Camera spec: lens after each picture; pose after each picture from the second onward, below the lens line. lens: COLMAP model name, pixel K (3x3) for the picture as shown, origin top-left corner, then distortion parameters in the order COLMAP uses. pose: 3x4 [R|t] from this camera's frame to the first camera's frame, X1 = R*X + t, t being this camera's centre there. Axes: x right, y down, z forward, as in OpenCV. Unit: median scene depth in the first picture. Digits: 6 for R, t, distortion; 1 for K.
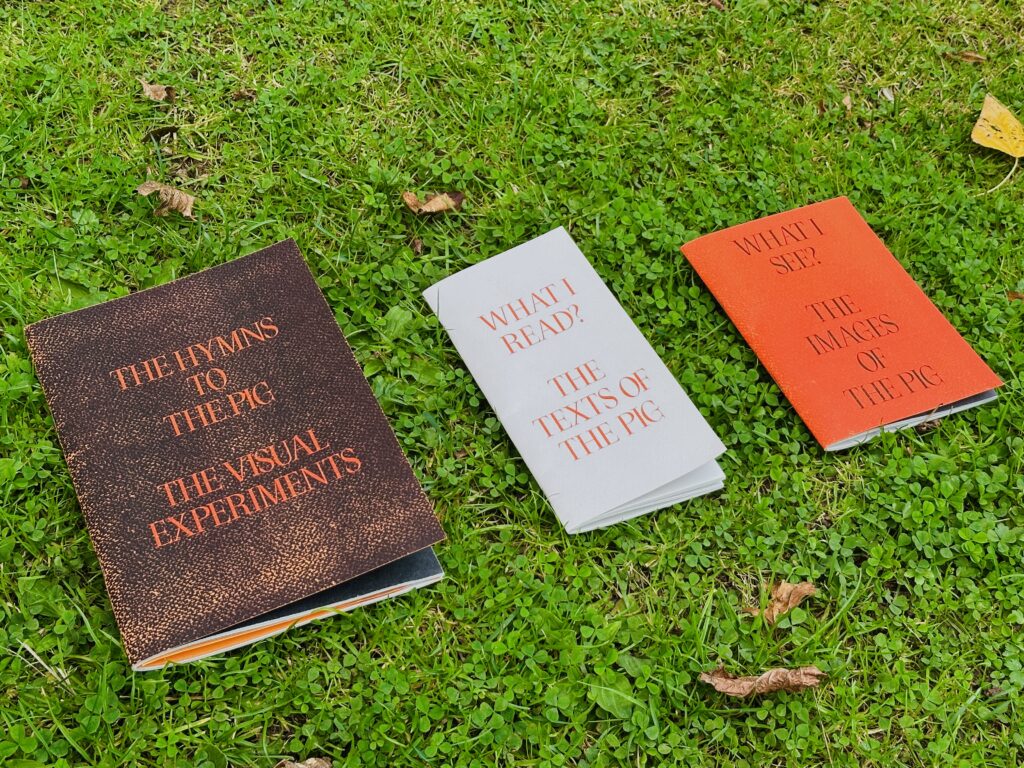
lens RADIAL K [[1436.1, 0, 512.0], [0, 1436.1, 384.0], [0, 0, 1]] dist [0.113505, -0.064595]
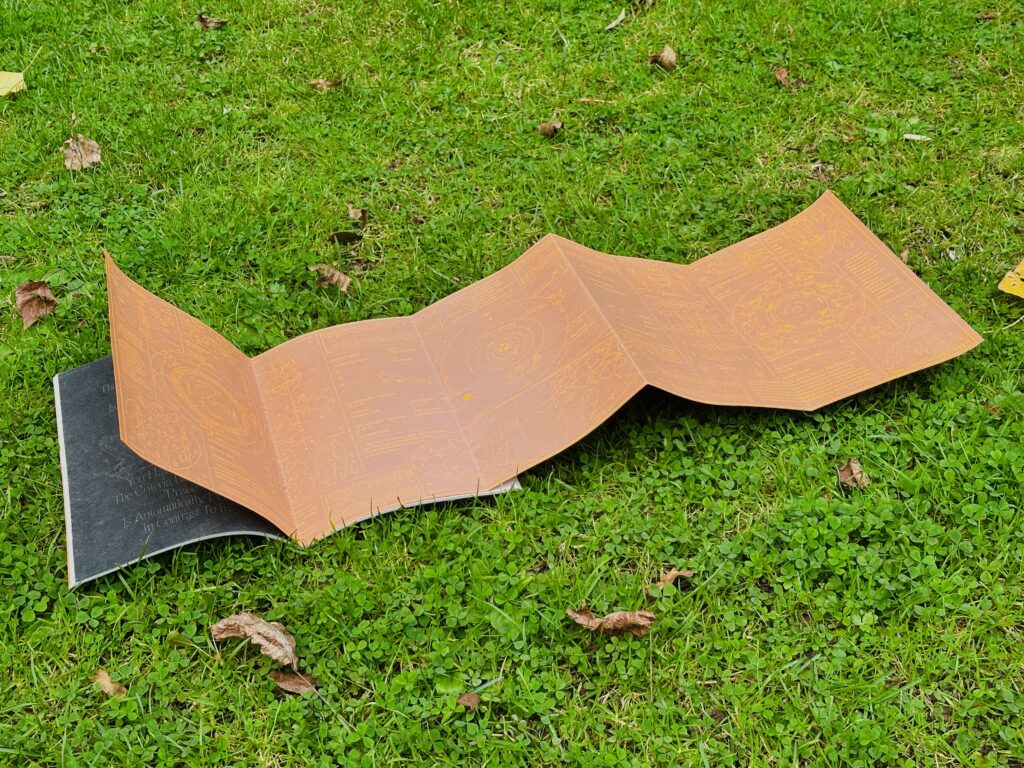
lens RADIAL K [[1436.1, 0, 512.0], [0, 1436.1, 384.0], [0, 0, 1]] dist [0.113505, -0.064595]
pose [[0.942927, 0.082712, -0.322563, 0.420769], [-0.143977, 0.974704, -0.170944, 0.202244], [0.300264, 0.207630, 0.930984, -0.219565]]
